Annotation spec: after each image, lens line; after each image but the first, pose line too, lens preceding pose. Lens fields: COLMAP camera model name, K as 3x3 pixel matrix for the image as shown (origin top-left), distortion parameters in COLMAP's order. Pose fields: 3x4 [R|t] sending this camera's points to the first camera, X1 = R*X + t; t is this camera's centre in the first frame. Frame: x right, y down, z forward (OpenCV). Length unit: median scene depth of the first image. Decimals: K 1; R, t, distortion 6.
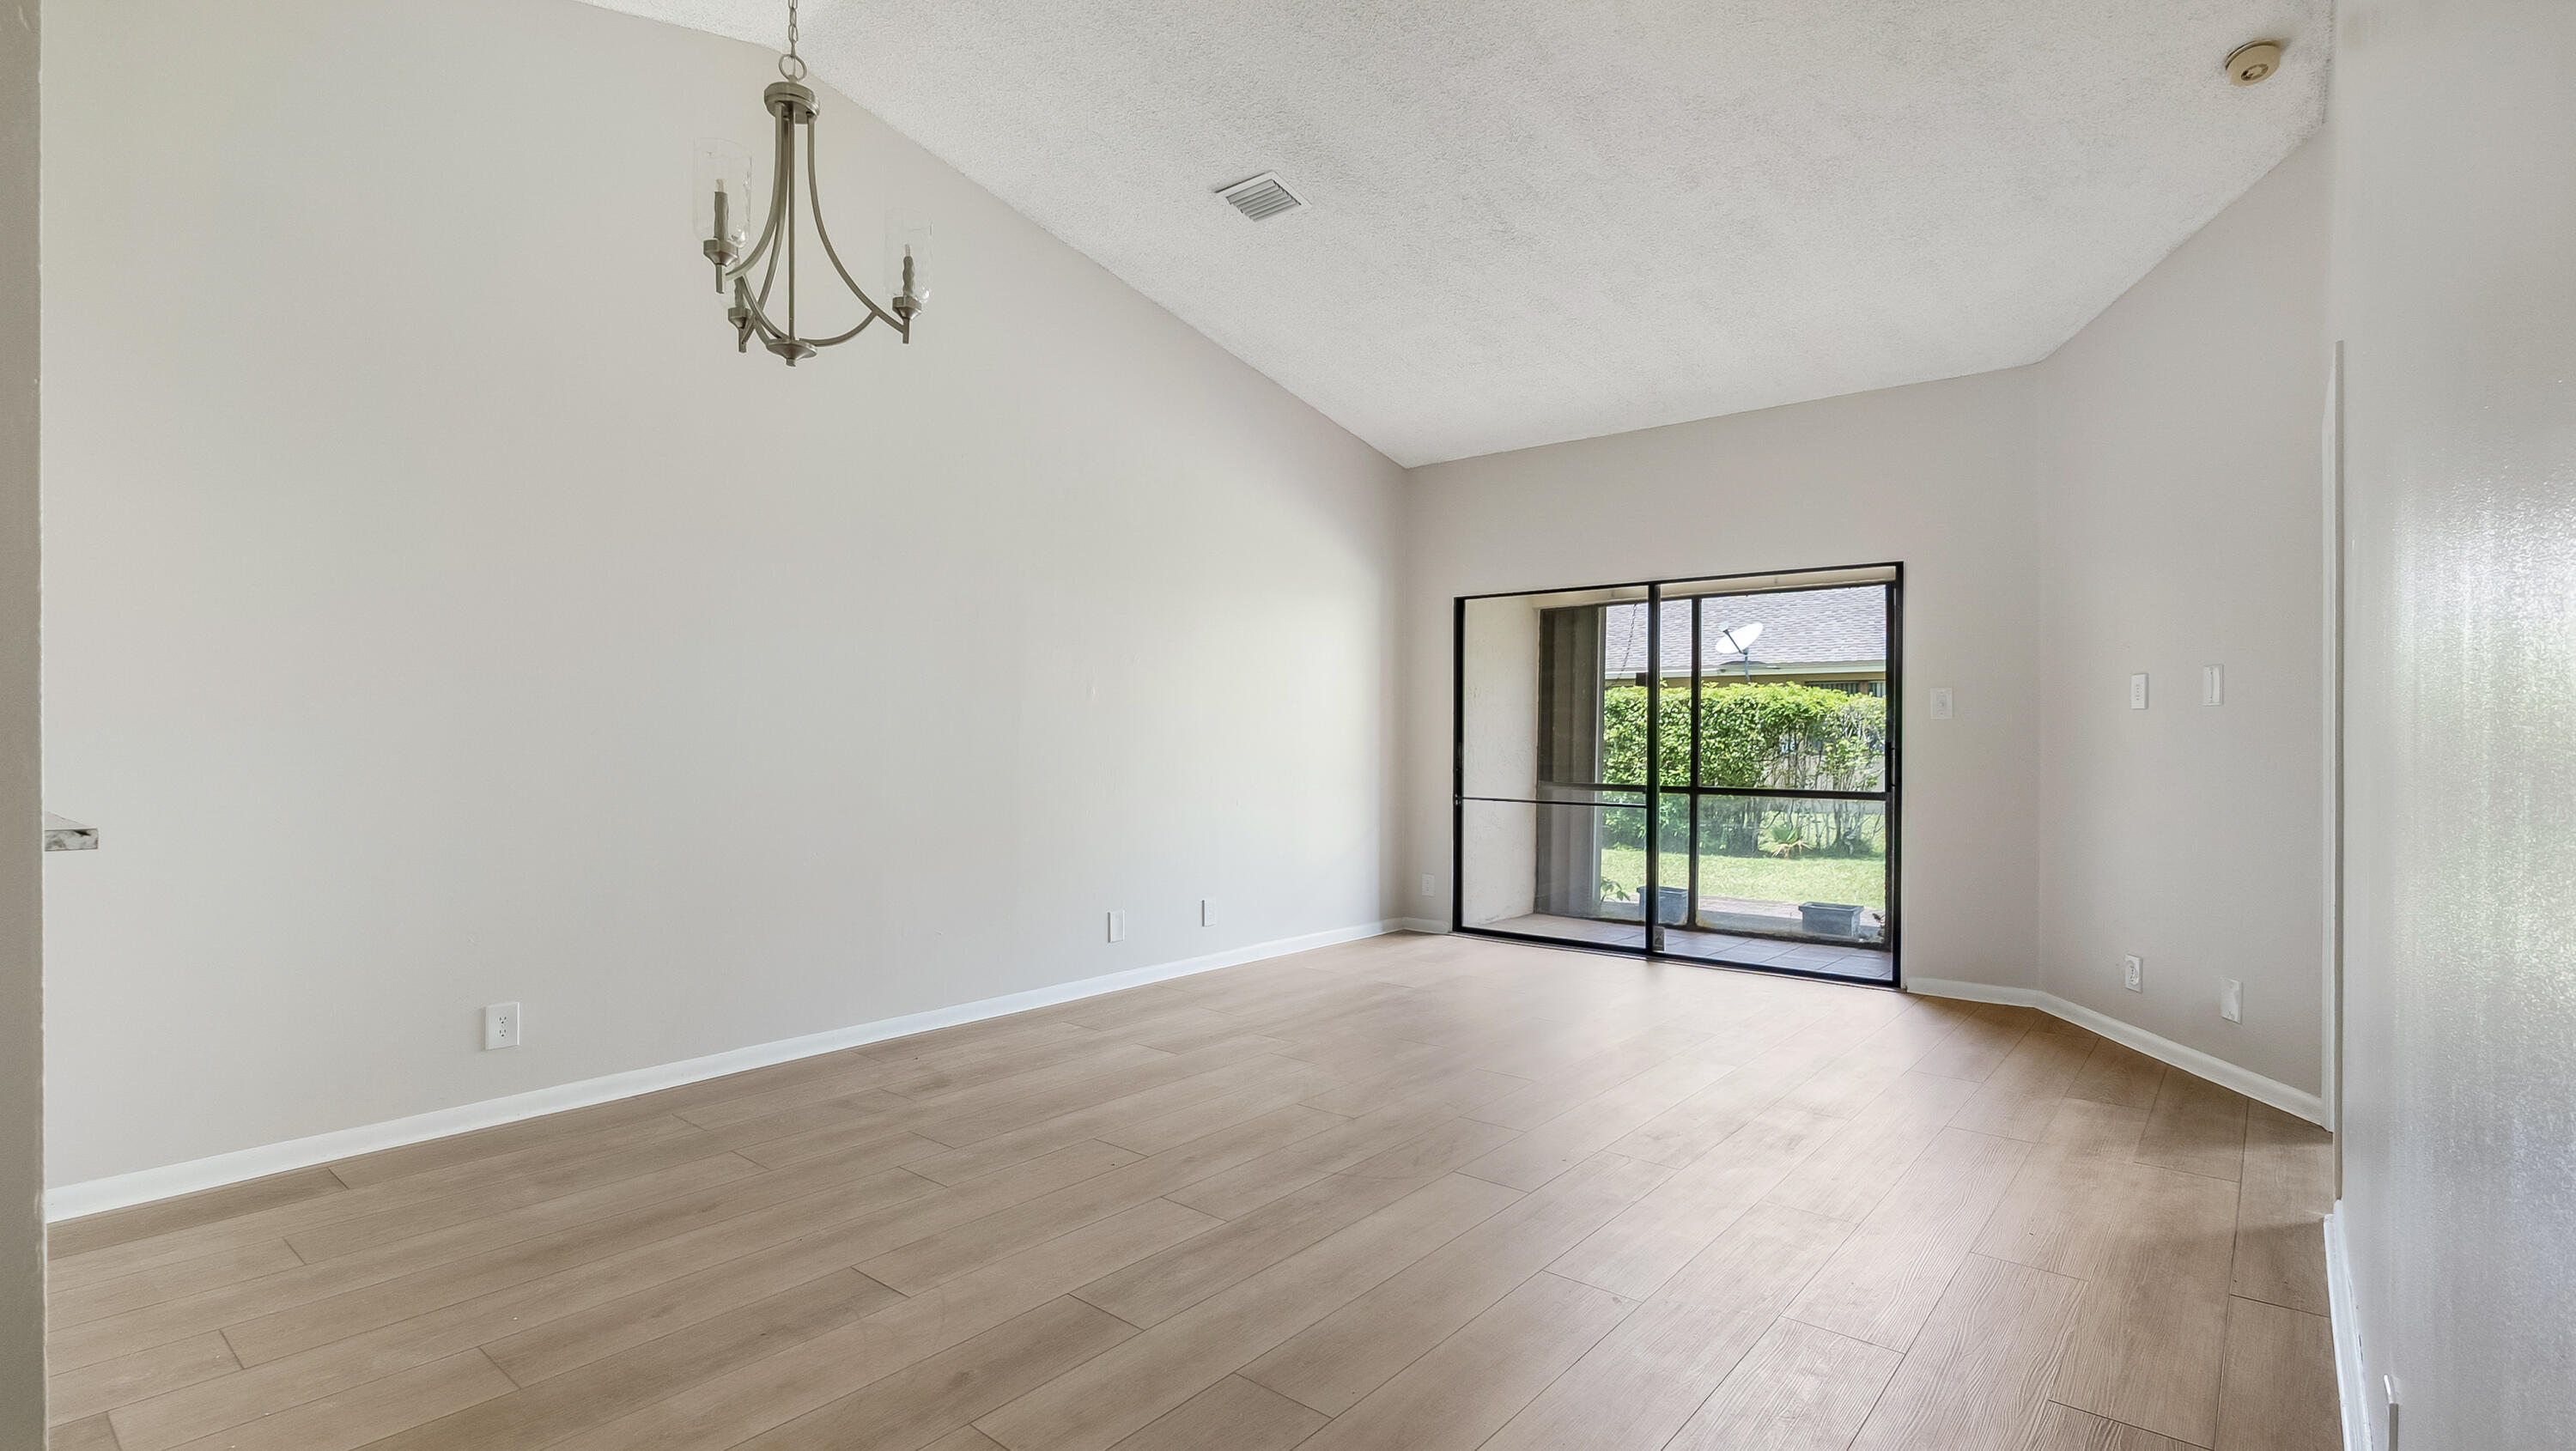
lens RADIAL K [[1183.8, 0, 1288.0], [0, 1183.8, 725.5], [0, 0, 1]] dist [-0.001223, -0.000226]
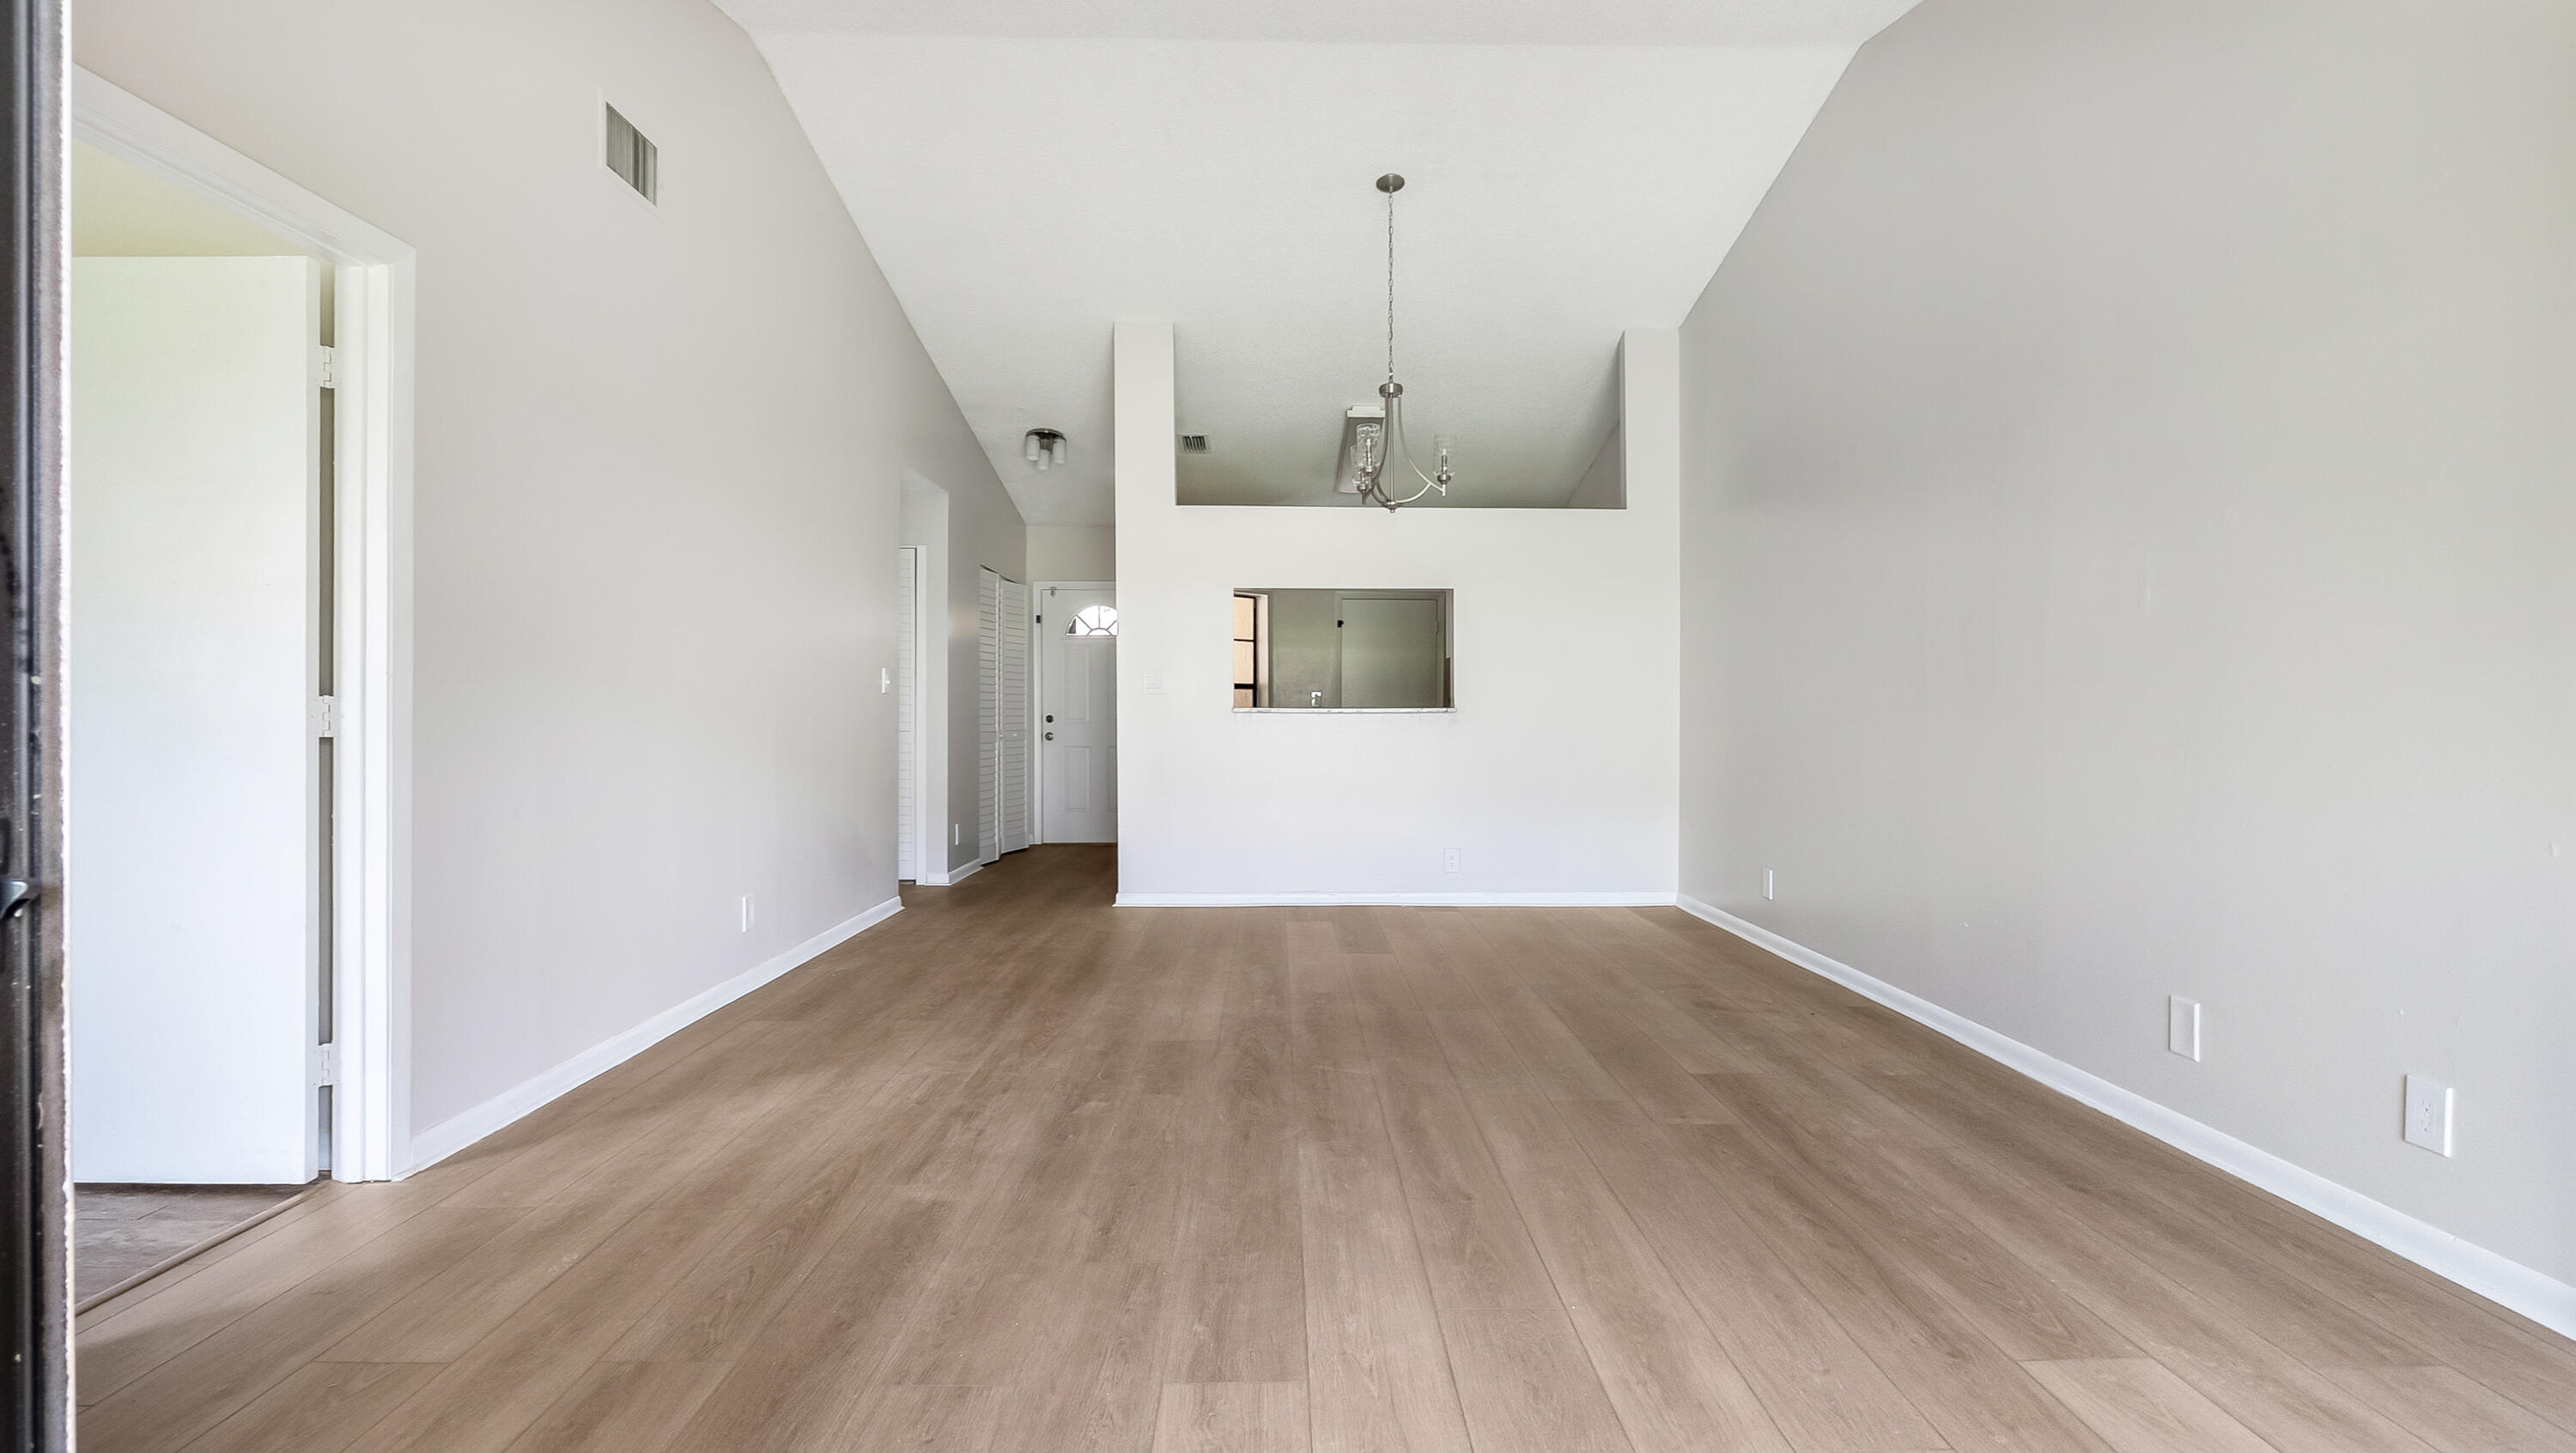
lens RADIAL K [[1193.6, 0, 1288.0], [0, 1193.6, 726.5], [0, 0, 1]] dist [0.001339, 0.000315]
pose [[-0.759346, 0.003885, -0.650676, 0.385890], [0.000490, 0.999985, 0.005398, 0.023588], [0.650687, 0.003780, -0.759337, 0.867745]]
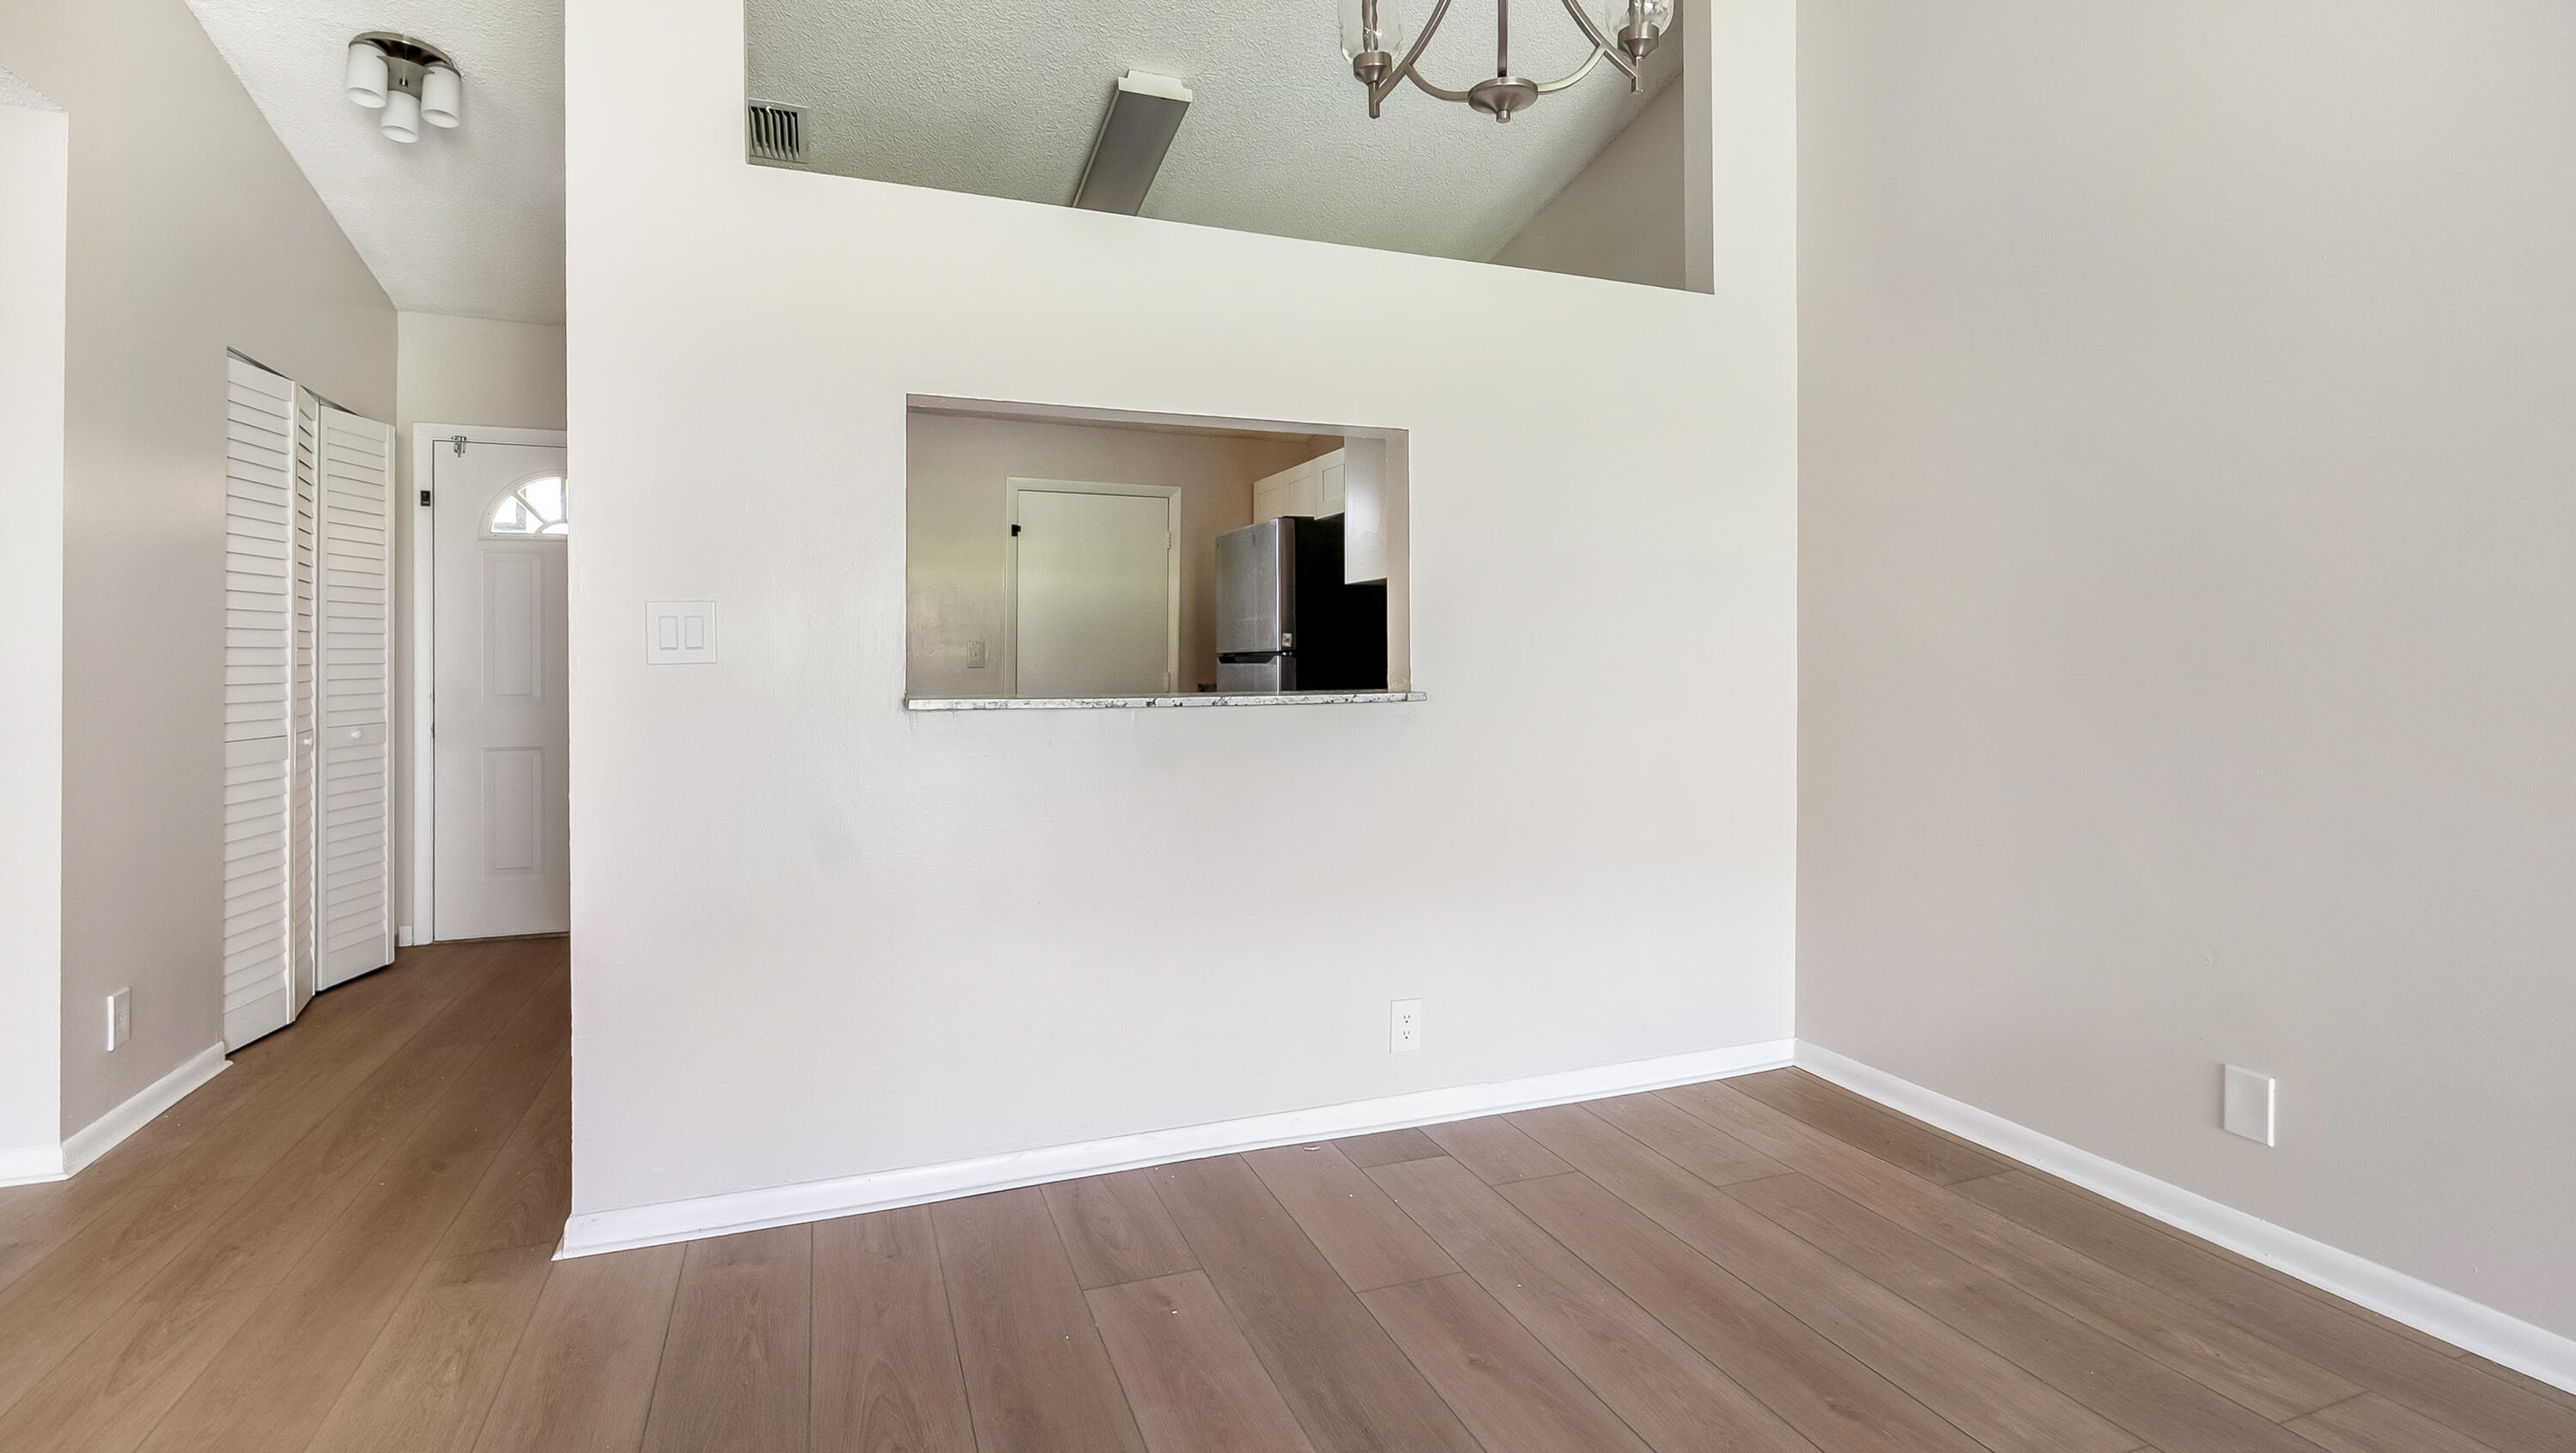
lens RADIAL K [[1225.7, 0, 1287.4], [0, 1225.7, 648.2], [0, 0, 1]] dist [-0.003447, -0.000577]
pose [[-0.489195, -0.006714, -0.872149, 0.089697], [0.003897, 0.999944, -0.009884, 0.003970], [0.872166, -0.008234, -0.489141, 0.429771]]
